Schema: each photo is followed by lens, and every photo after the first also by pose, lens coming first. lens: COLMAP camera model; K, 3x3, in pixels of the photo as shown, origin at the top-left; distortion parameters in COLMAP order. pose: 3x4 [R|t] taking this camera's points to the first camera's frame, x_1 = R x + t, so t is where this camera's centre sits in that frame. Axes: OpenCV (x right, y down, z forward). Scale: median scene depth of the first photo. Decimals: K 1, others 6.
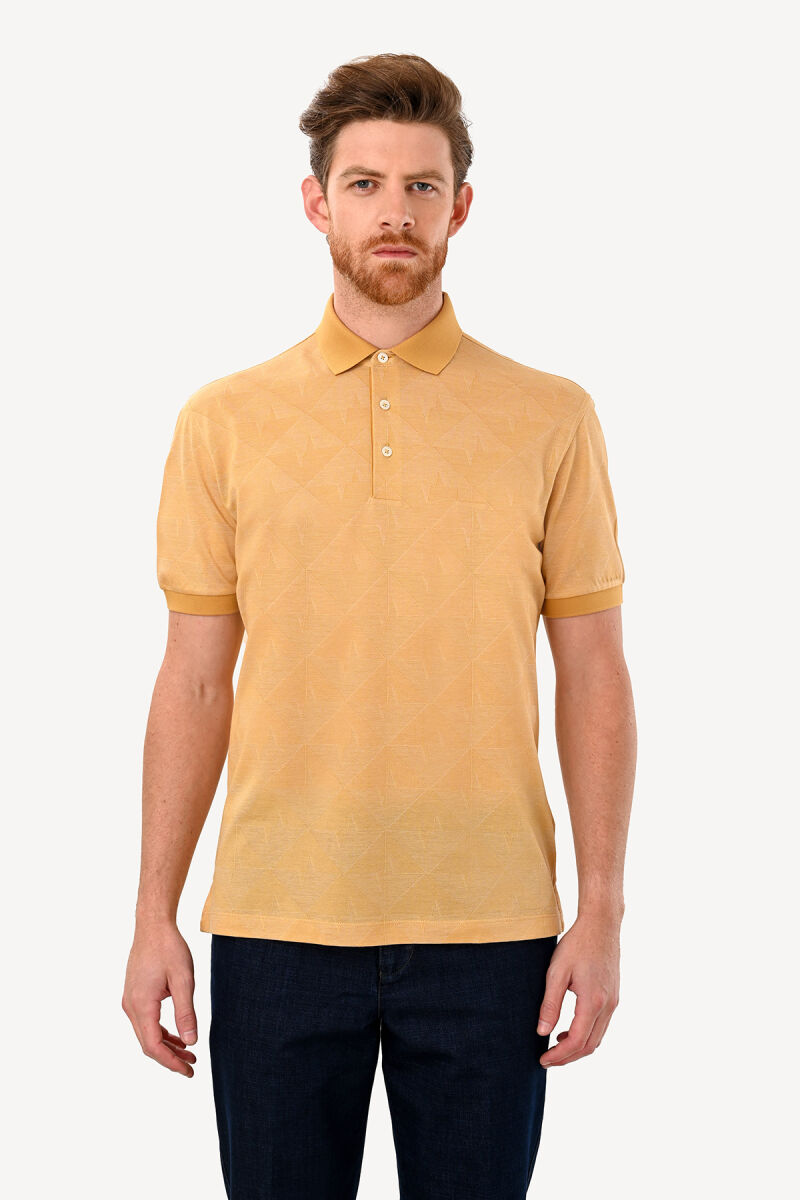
lens RADIAL K [[2911.9, 0, 400.0], [0, 2911.9, 600.0], [0, 0, 1]] dist [0.019214, 0.228289]
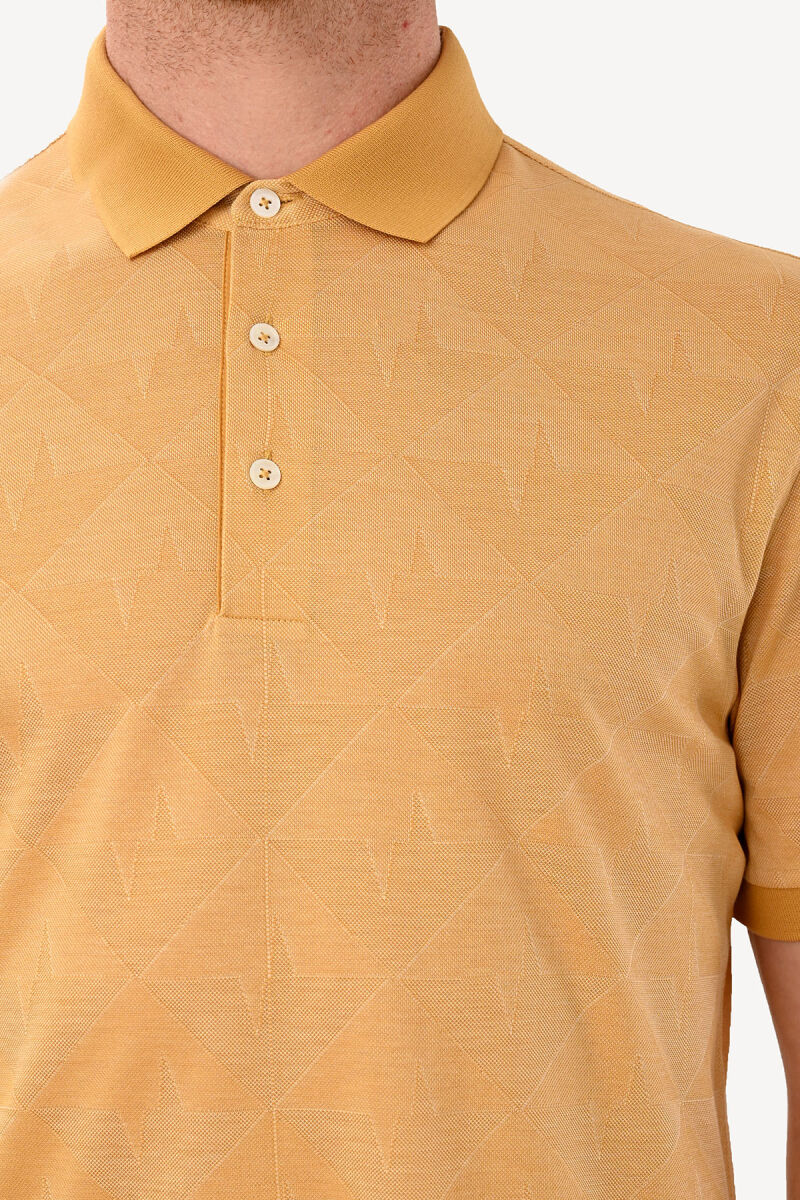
lens RADIAL K [[2911.9, 0, 400.0], [0, 2911.9, 600.0], [0, 0, 1]] dist [0.019214, 0.228289]
pose [[0.998517, -0.017041, -0.051702, 0.027006], [0.016460, 0.999797, -0.011630, -0.031417], [0.051890, 0.010761, 0.998595, 0.646745]]
